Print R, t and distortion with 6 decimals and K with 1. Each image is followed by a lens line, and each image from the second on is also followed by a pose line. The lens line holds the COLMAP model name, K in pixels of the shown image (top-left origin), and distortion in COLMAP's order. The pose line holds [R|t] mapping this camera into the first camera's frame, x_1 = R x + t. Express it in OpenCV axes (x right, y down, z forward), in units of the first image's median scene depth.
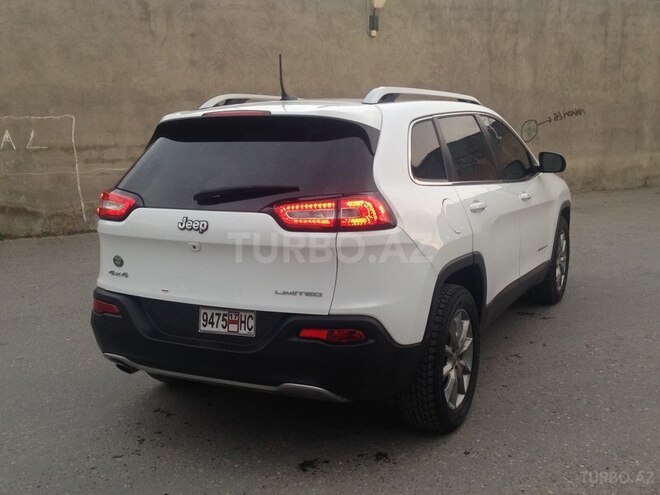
lens RADIAL K [[727.1, 0, 330.0], [0, 727.1, 247.5], [0, 0, 1]] dist [0.149278, -0.241018]
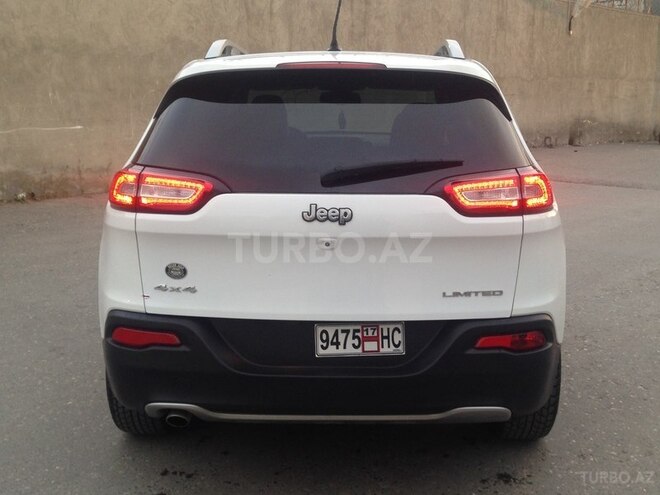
lens RADIAL K [[827.8, 0, 330.0], [0, 827.8, 247.5], [0, 0, 1]] dist [0.045174, 0.037573]
pose [[0.893511, -0.060669, 0.444923, -0.548422], [0.052217, 0.998147, 0.031242, -0.022800], [-0.445994, -0.004683, 0.895024, 0.240168]]
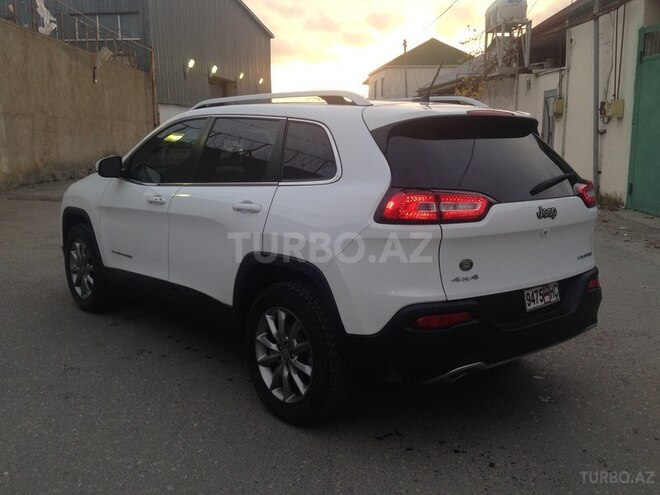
lens RADIAL K [[697.9, 0, 330.0], [0, 697.9, 247.5], [0, 0, 1]] dist [0.081712, -0.015854]
pose [[0.360739, -0.128688, 0.923746, -1.270353], [0.138706, 0.986823, 0.083308, -0.110590], [-0.922295, 0.098077, 0.373835, 0.887693]]
